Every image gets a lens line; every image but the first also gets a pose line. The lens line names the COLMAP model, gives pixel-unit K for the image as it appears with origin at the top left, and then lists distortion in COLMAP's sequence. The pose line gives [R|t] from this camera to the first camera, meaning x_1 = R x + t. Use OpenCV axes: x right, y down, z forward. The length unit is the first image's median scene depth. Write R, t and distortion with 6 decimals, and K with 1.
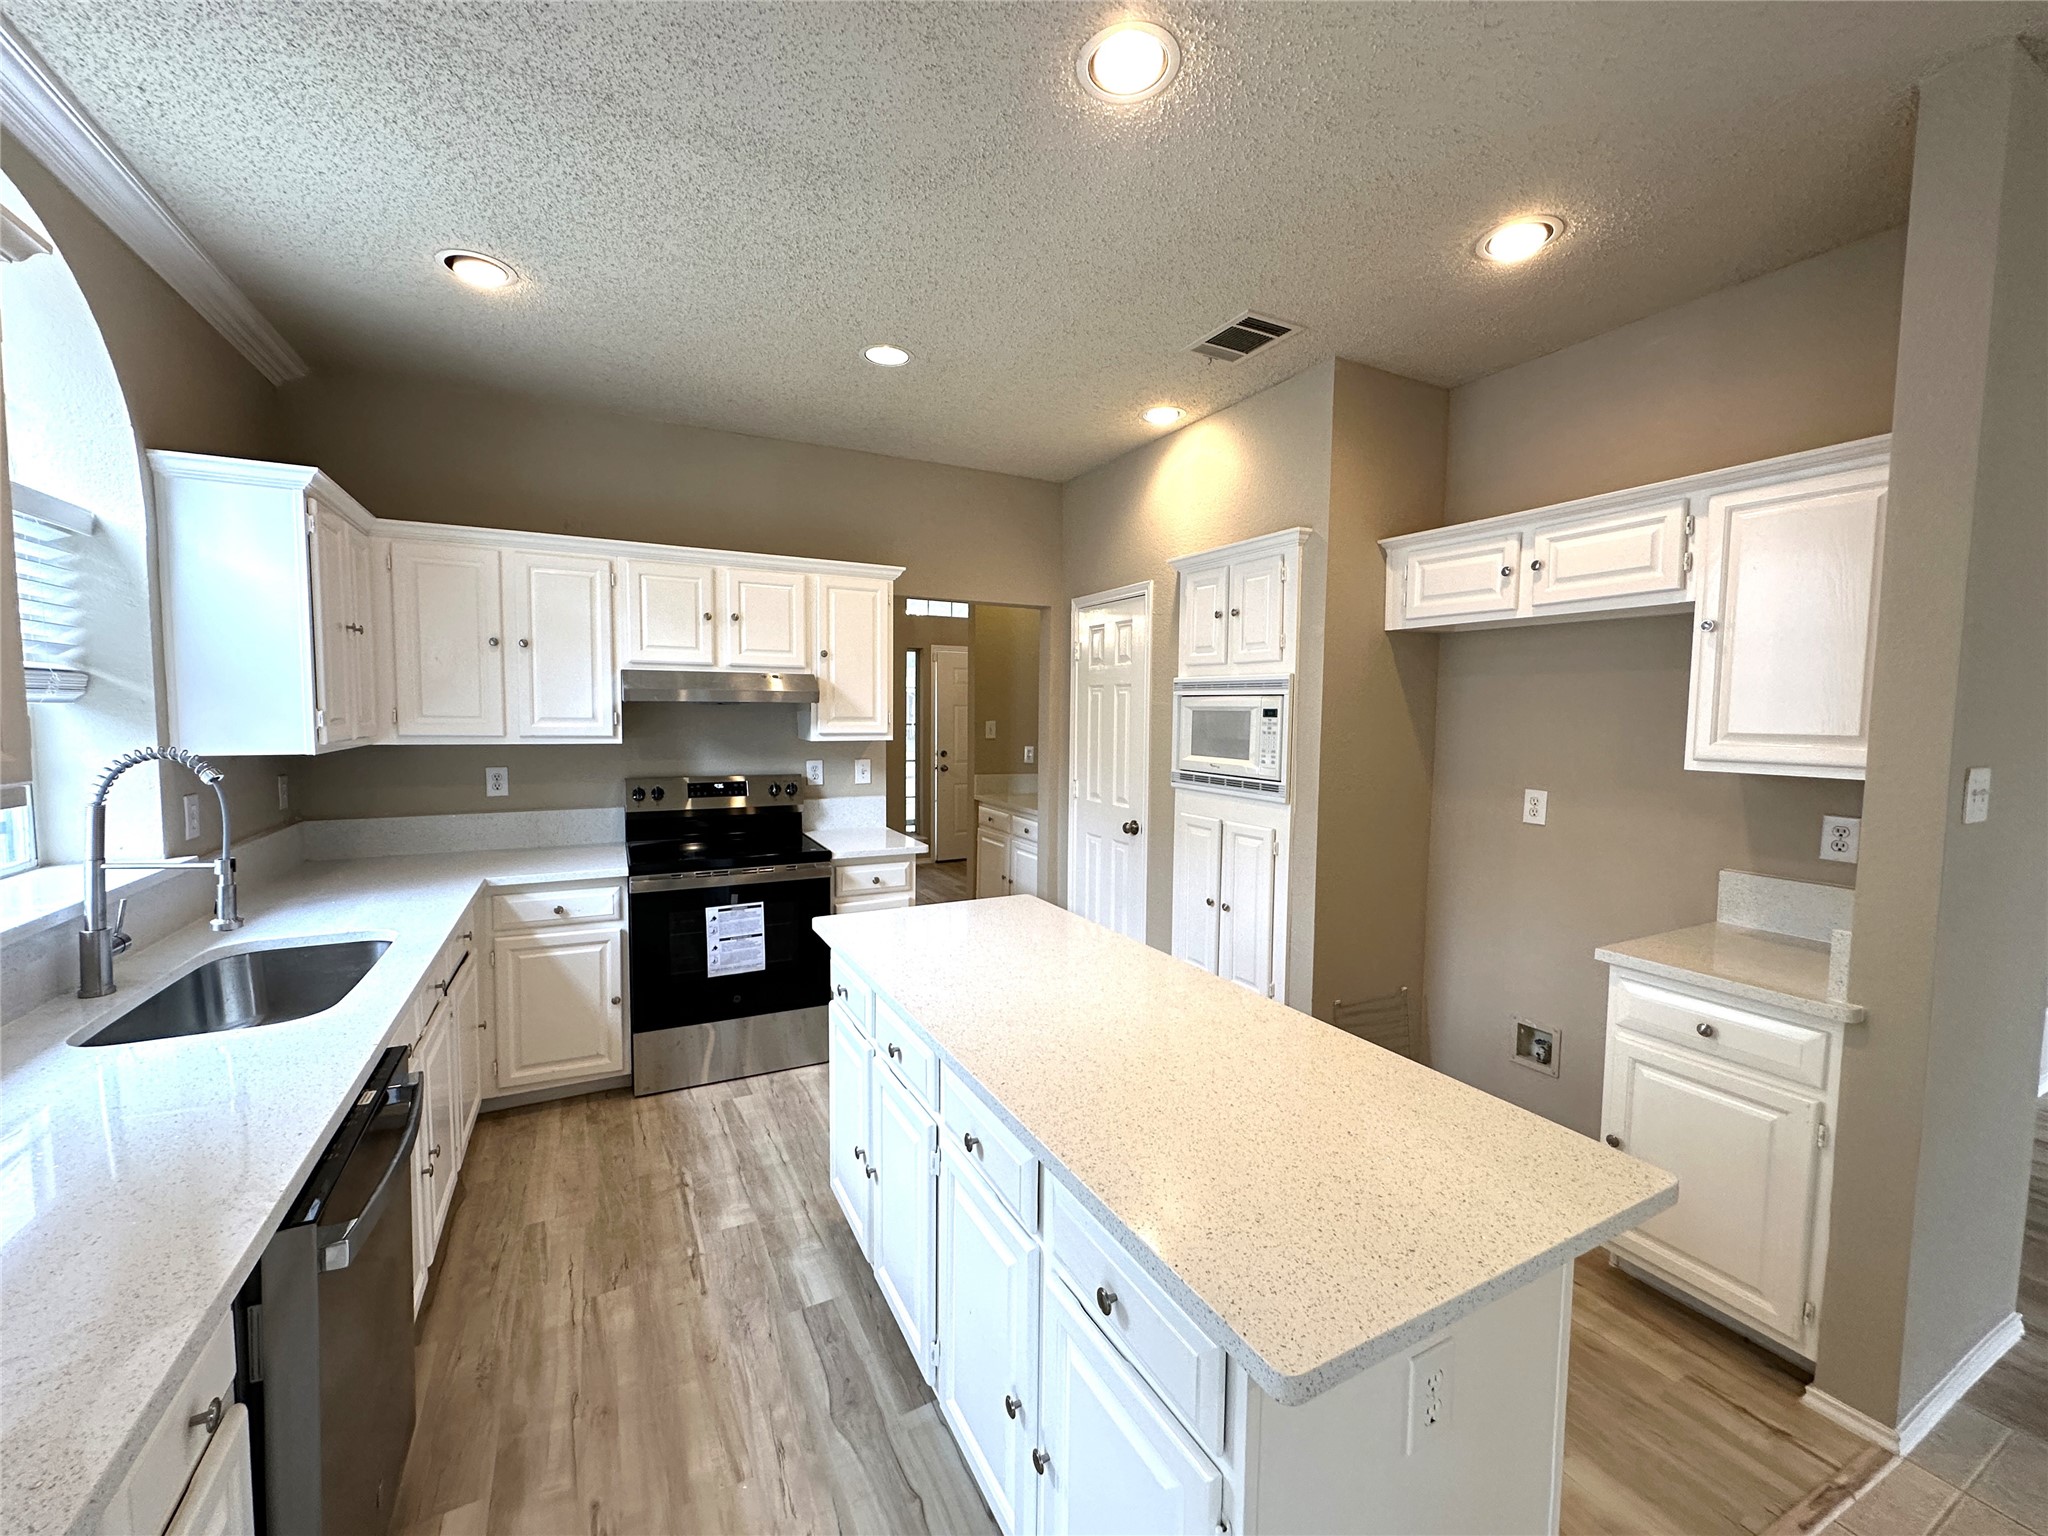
lens RADIAL K [[813.6, 0, 1027.1], [0, 813.6, 764.2], [0, 0, 1]] dist [-0.004225, -0.000254]
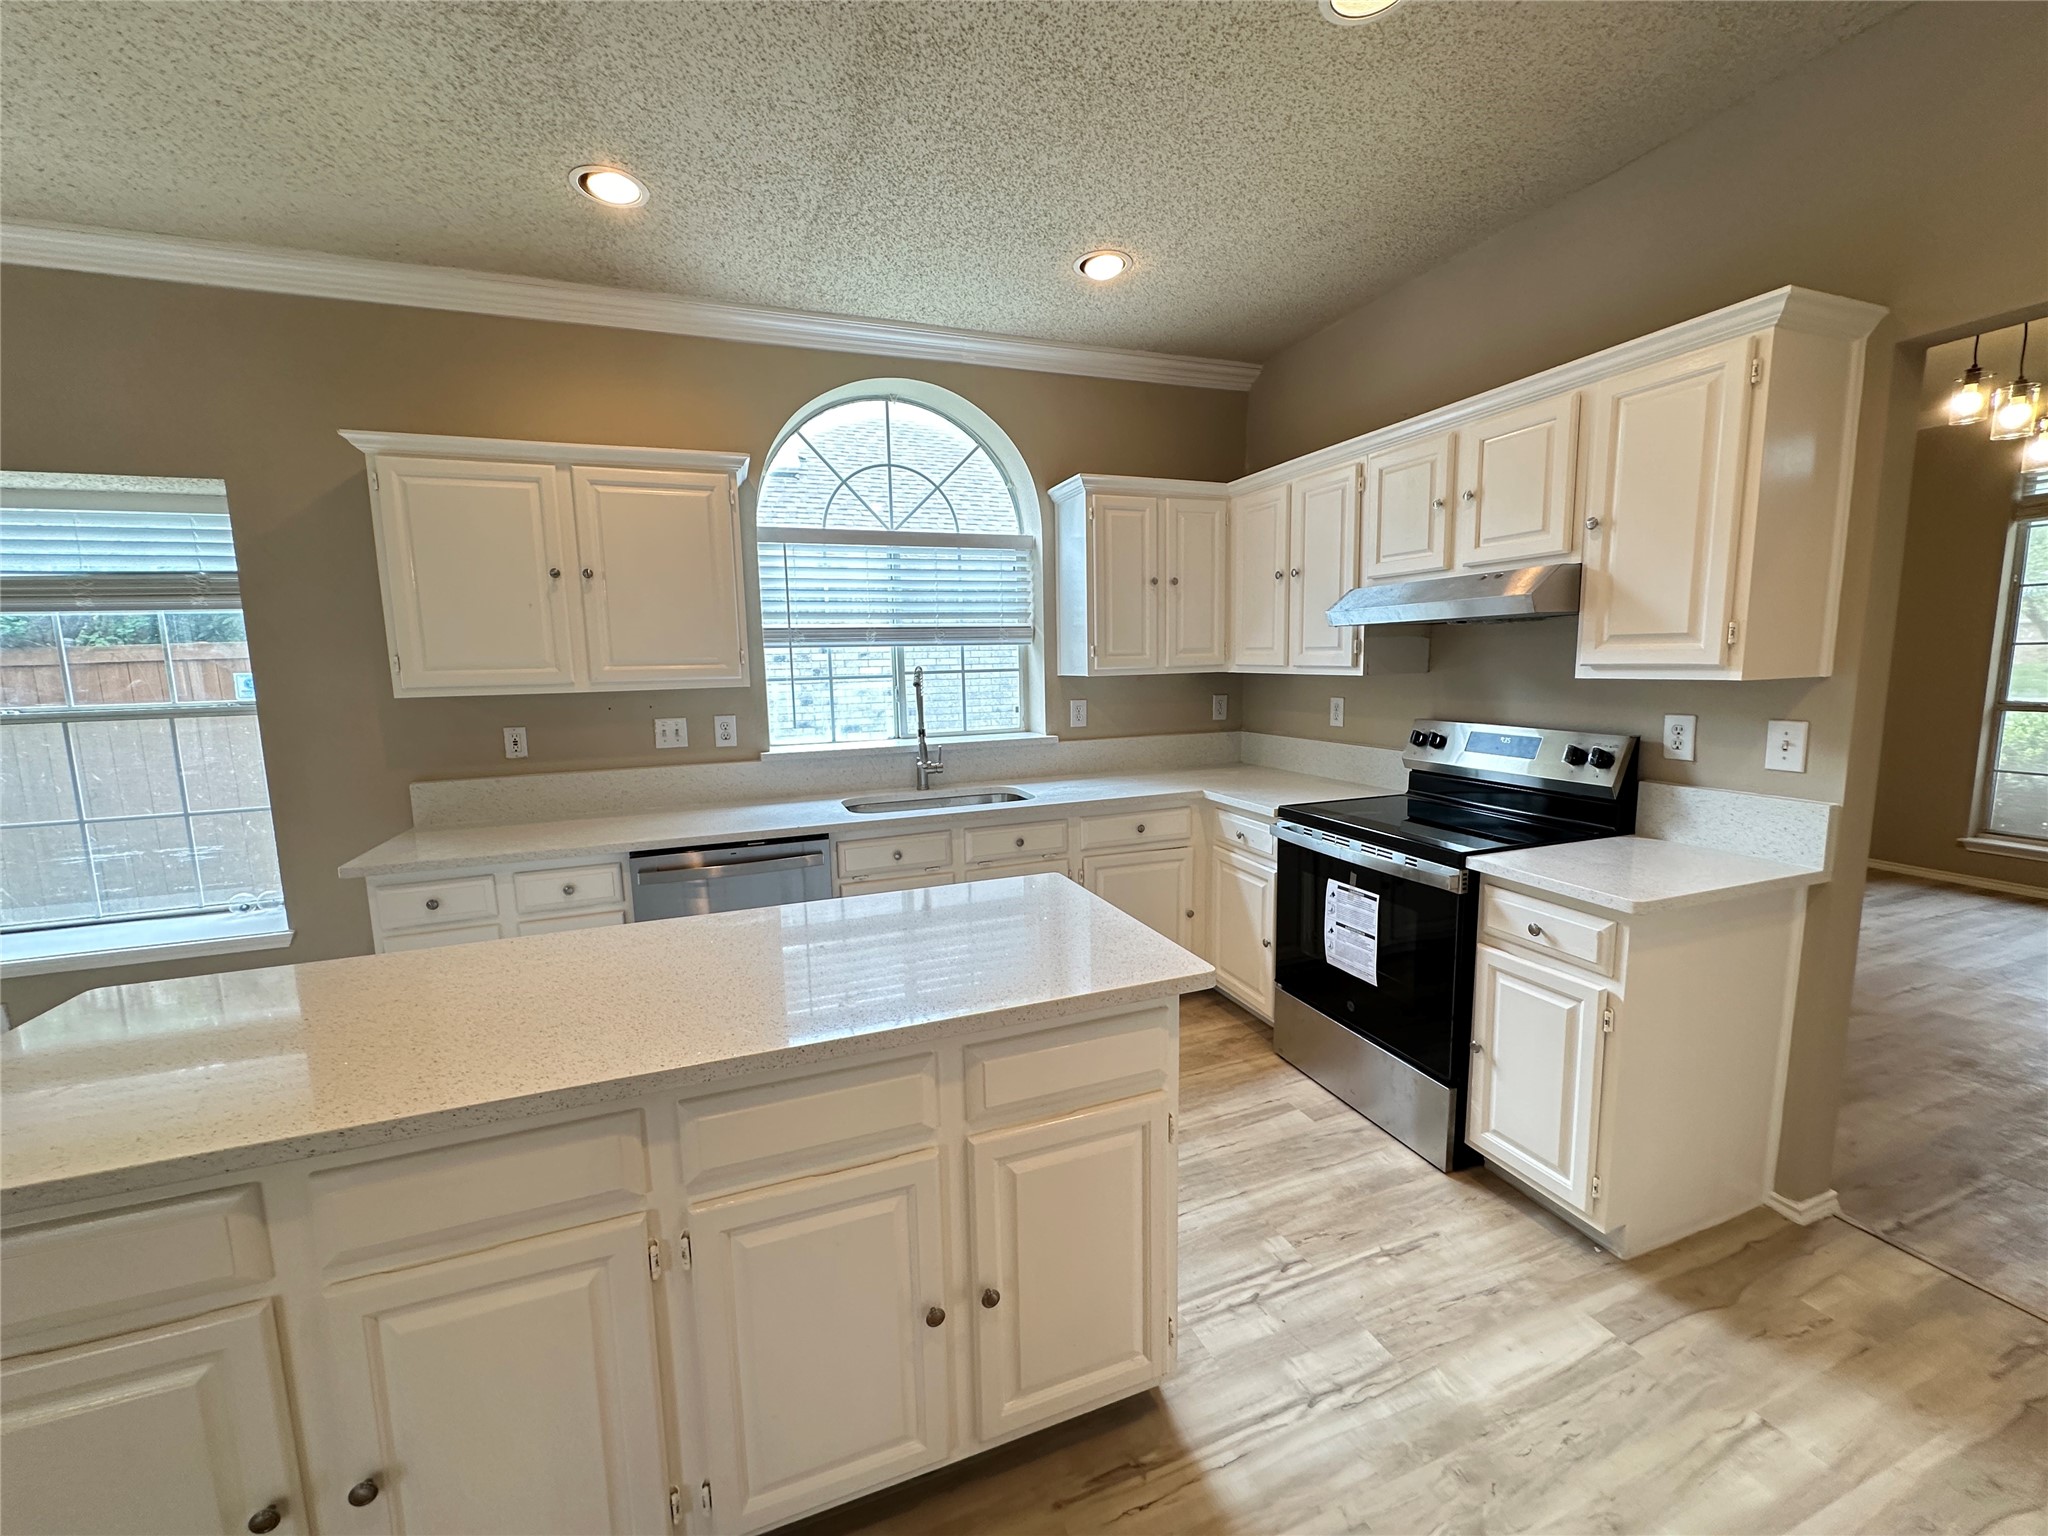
lens RADIAL K [[813.6, 0, 1016.5], [0, 813.6, 768.0], [0, 0, 1]] dist [-0.004225, -0.000254]
pose [[-0.113742, 0.127634, -0.985278, 0.419395], [-0.045947, 0.989977, 0.133547, -0.027266], [0.992447, 0.060461, -0.106738, 0.747870]]
